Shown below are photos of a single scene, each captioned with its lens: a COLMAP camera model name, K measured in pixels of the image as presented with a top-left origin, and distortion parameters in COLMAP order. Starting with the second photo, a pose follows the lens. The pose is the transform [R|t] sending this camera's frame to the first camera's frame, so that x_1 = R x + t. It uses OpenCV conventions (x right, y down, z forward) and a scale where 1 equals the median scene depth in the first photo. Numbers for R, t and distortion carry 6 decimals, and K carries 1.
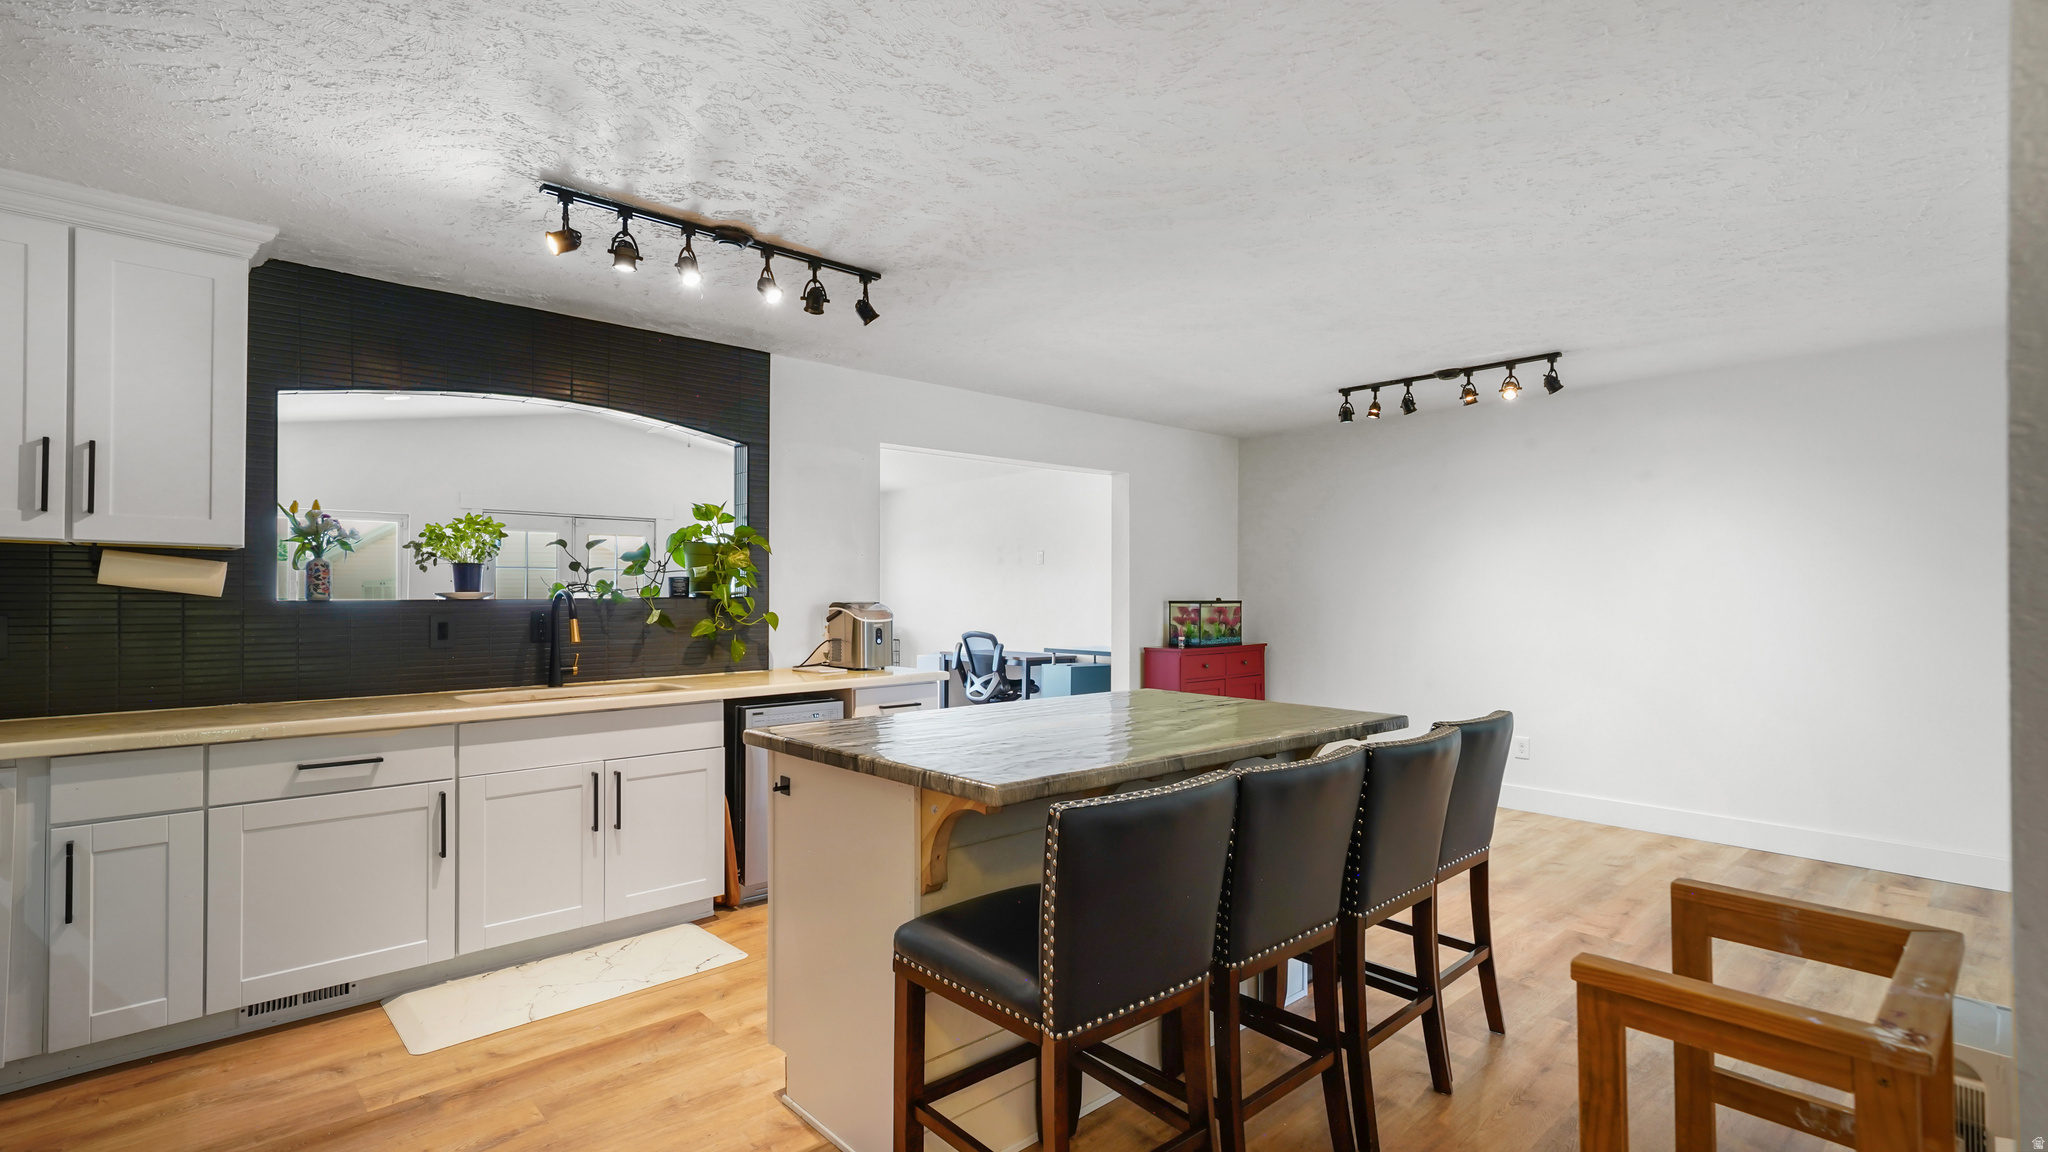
lens RADIAL K [[924.9, 0, 1024.4], [0, 924.9, 607.7], [0, 0, 1]] dist [-0.000315, -0.000025]
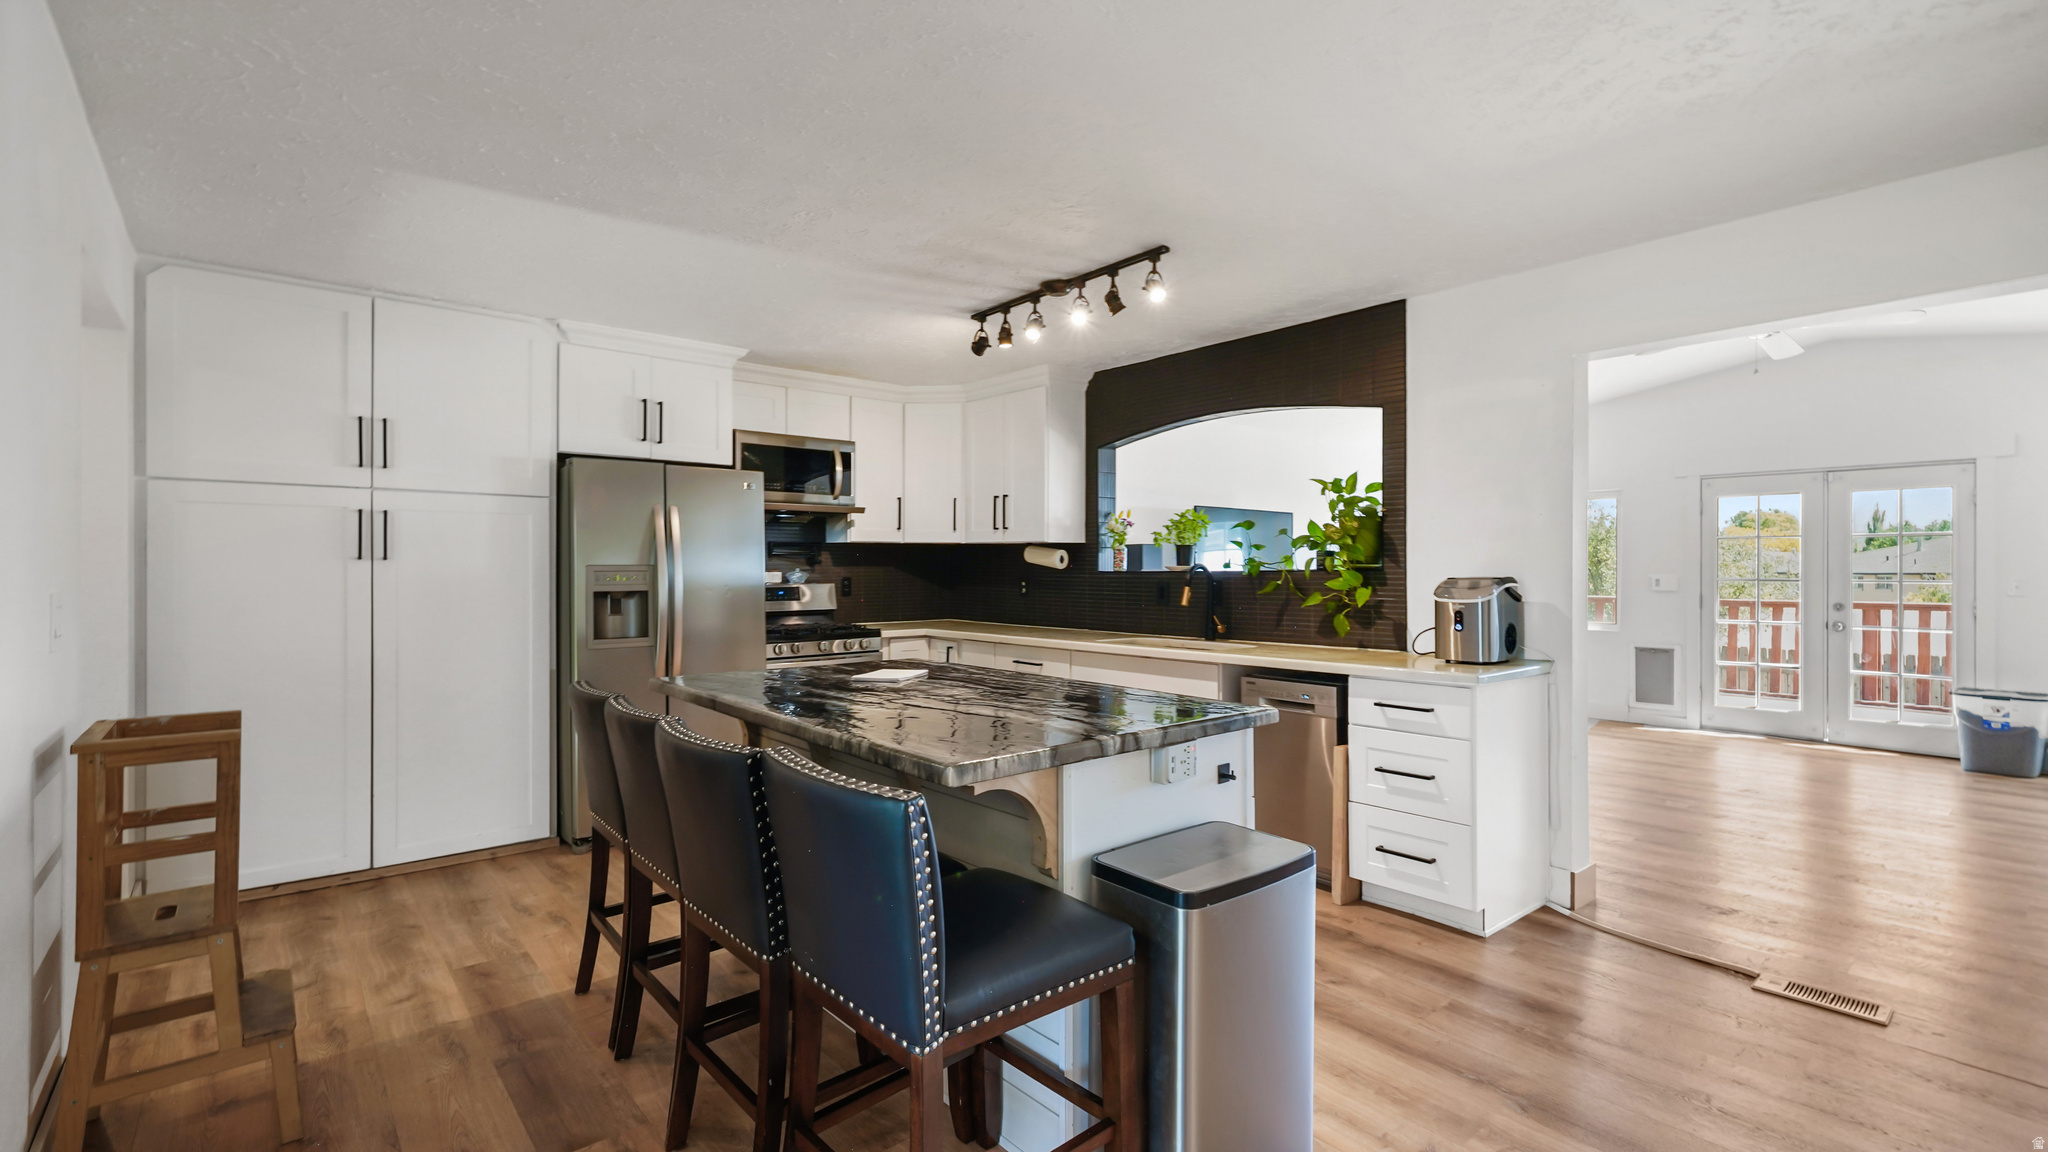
lens RADIAL K [[888.4, 0, 1013.3], [0, 888.4, 575.8], [0, 0, 1]] dist [0.002253, 0.000299]
pose [[-0.038237, 0.008029, -0.999236, 0.573008], [-0.015761, 0.999838, 0.008637, -0.007270], [0.999144, 0.016079, -0.038104, 0.618425]]
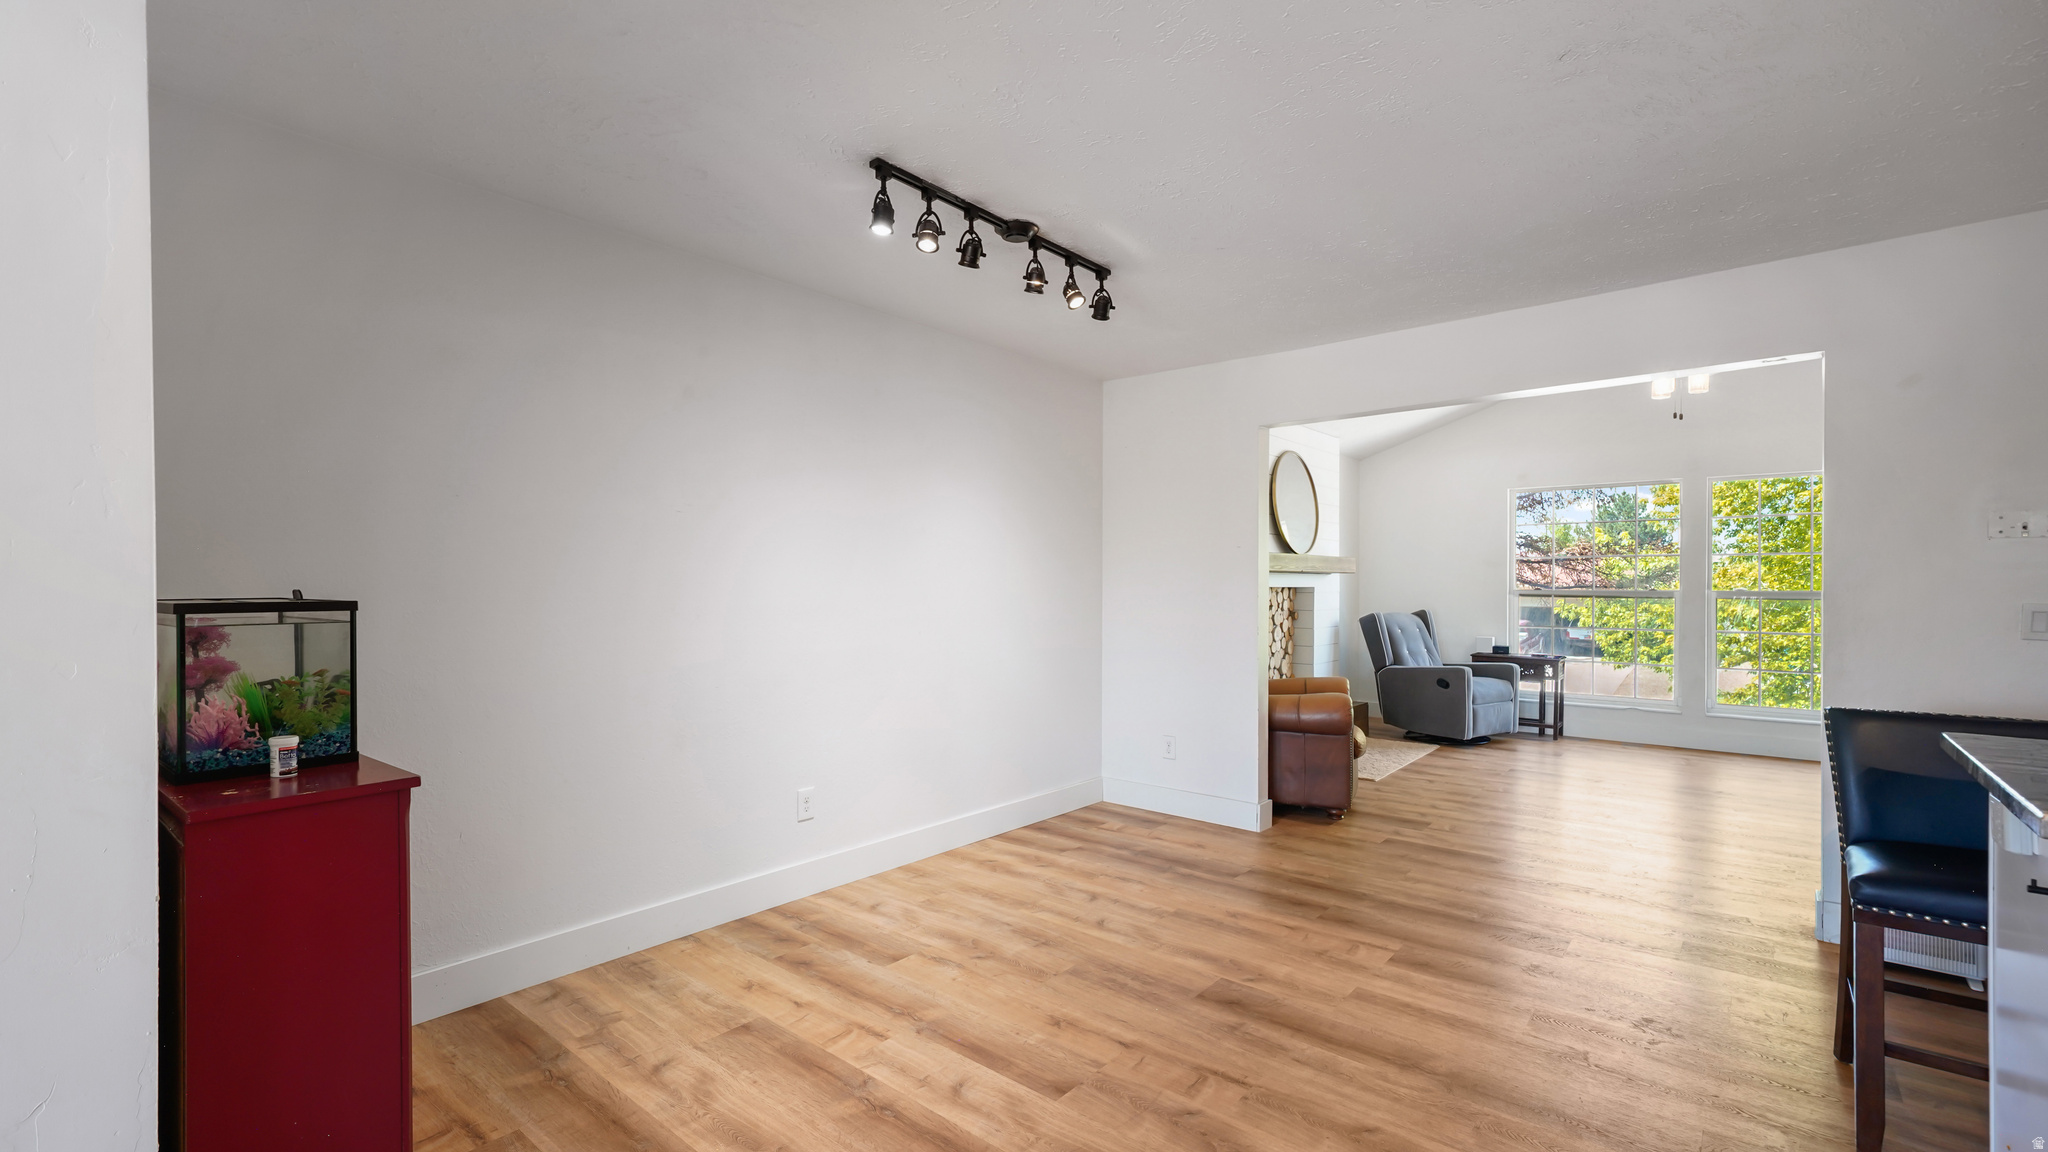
lens RADIAL K [[861.7, 0, 1024.0], [0, 861.7, 576.0], [0, 0, 1]] dist [-0.000532, 0.000002]
pose [[-0.113193, 0.003140, 0.993568, -0.136210], [0.019304, 0.999813, -0.000960, -0.015681], [-0.993385, 0.019071, -0.113232, 1.121965]]
